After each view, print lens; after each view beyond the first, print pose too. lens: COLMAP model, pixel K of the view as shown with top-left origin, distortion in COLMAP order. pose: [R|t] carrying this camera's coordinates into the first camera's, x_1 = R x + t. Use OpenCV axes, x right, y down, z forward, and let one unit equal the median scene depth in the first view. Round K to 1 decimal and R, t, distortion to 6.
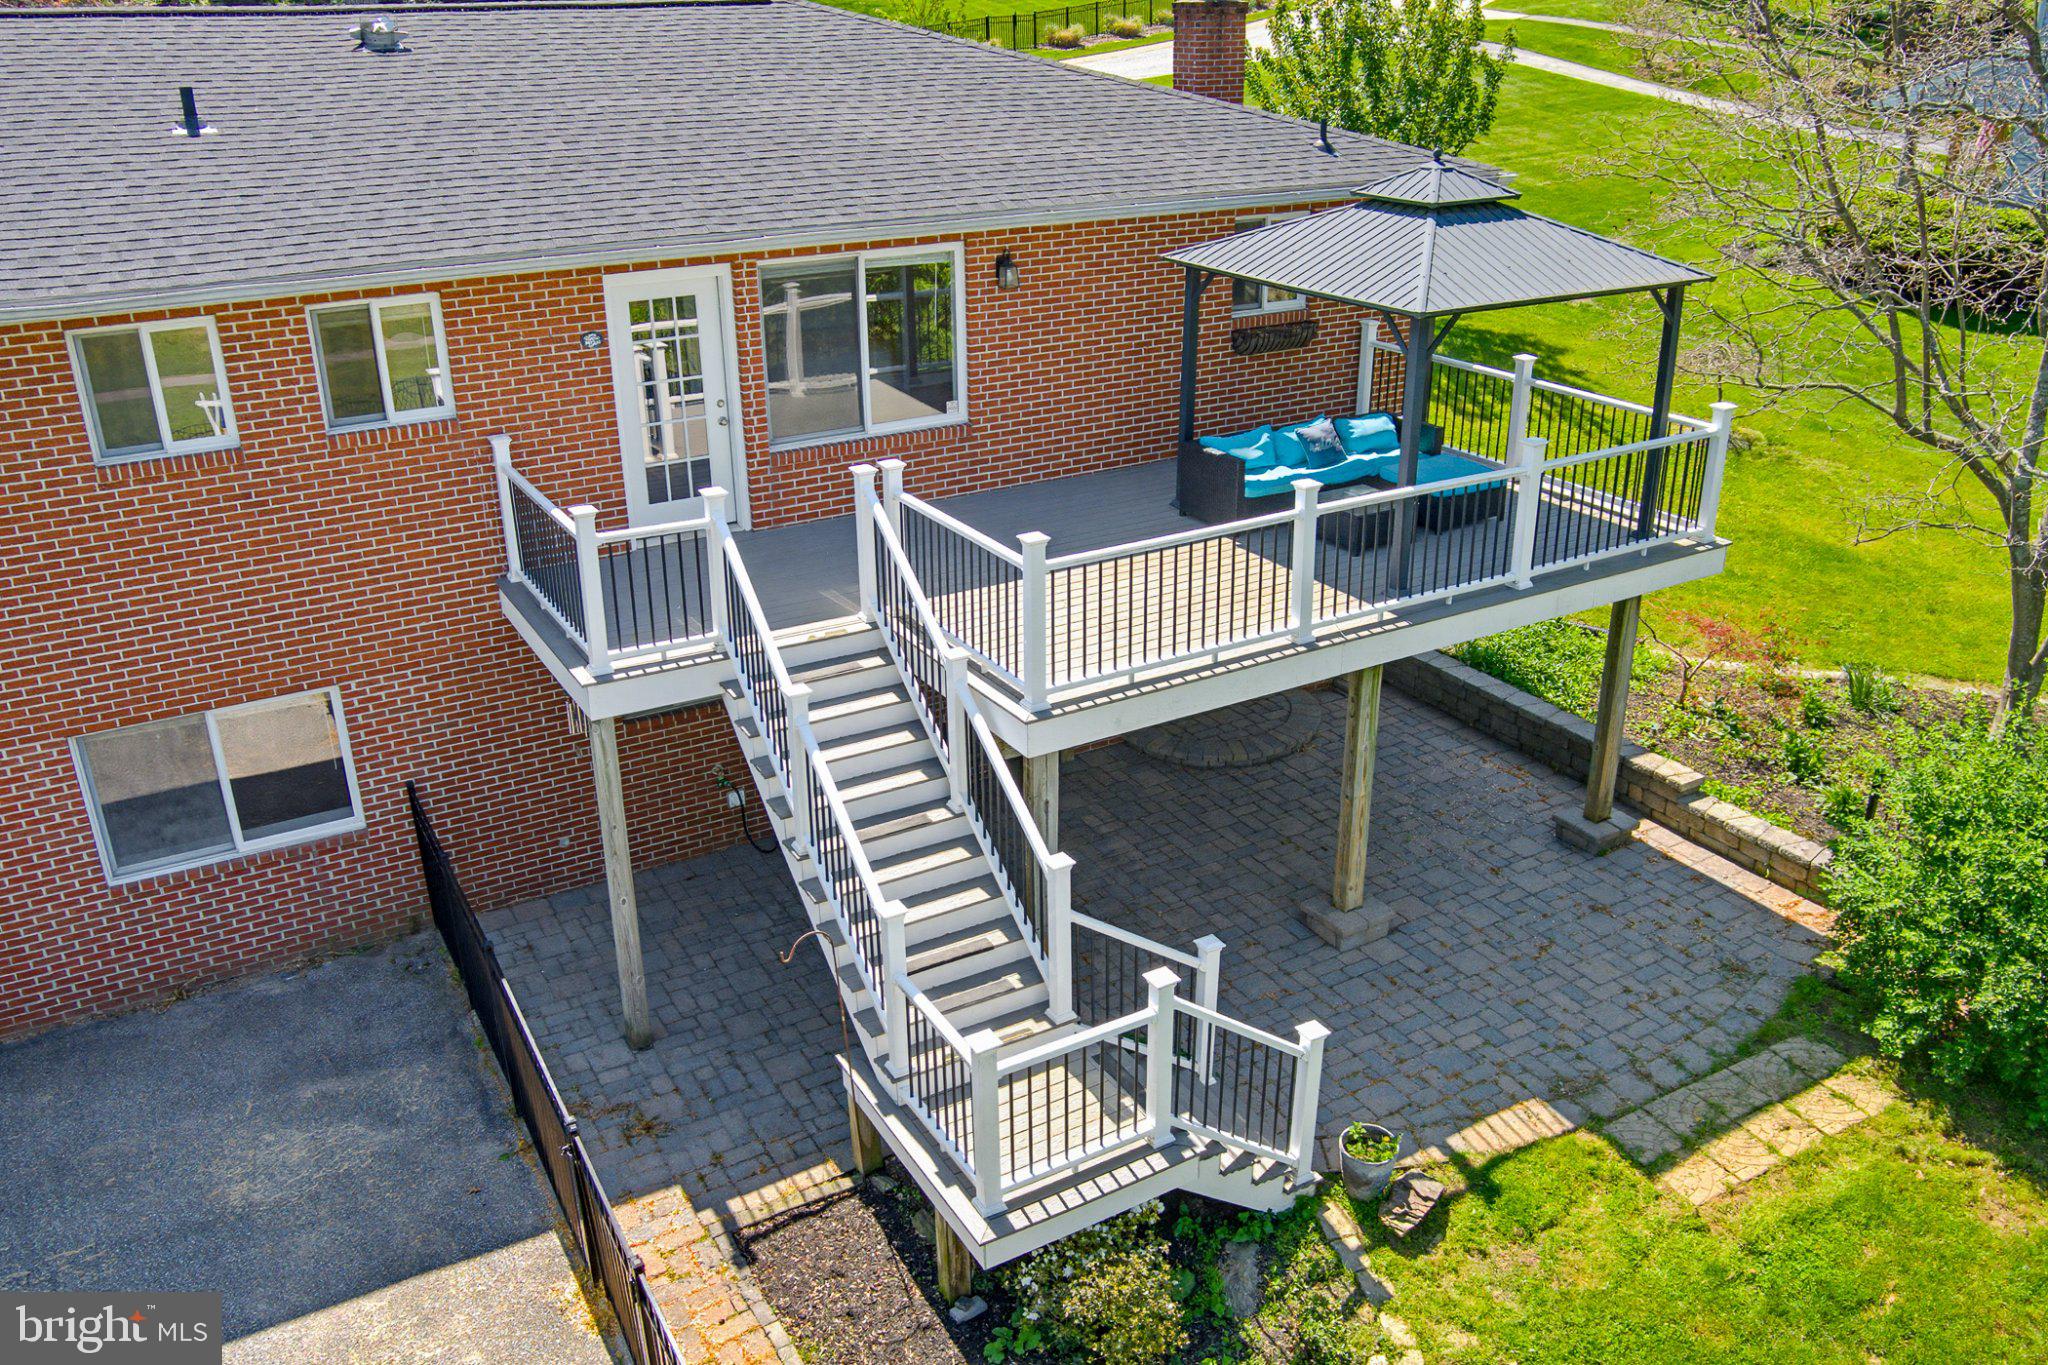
lens RADIAL K [[1594.0, 0, 1021.7], [0, 1594.0, 648.7], [0, 0, 1]] dist [-0.080649, -0.001401]
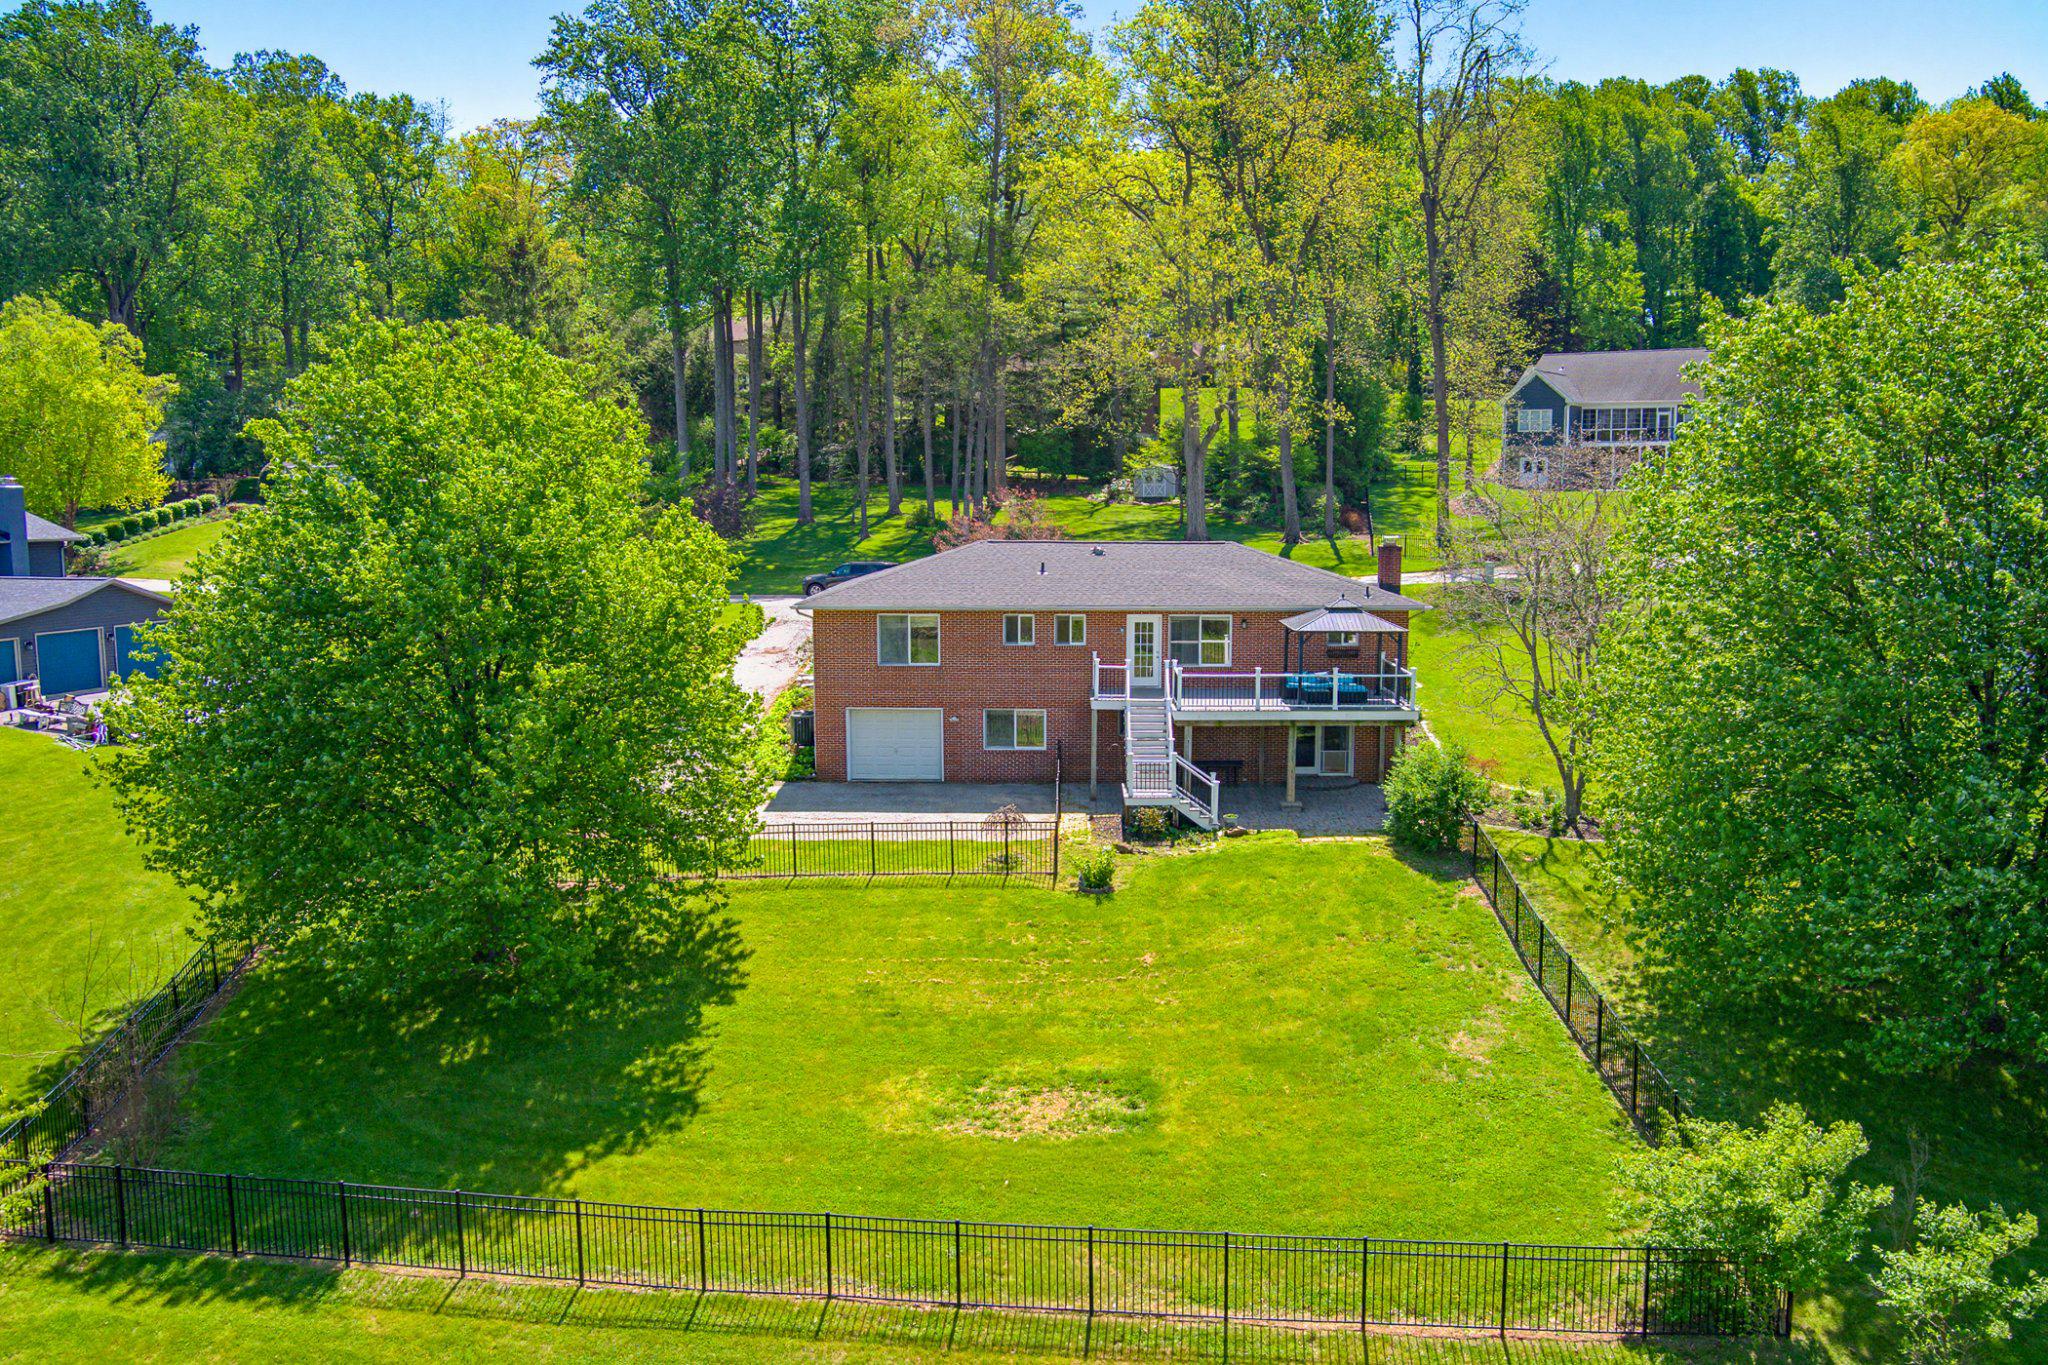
lens RADIAL K [[1625.1, 0, 1024.0], [0, 1625.1, 682.5], [0, 0, 1]] dist [-0.065401, 0.001251]
pose [[0.847758, 0.073230, -0.525304, 1.682833], [-0.210810, 0.955351, -0.207033, 0.830807], [0.486689, 0.286253, 0.825344, -2.454131]]
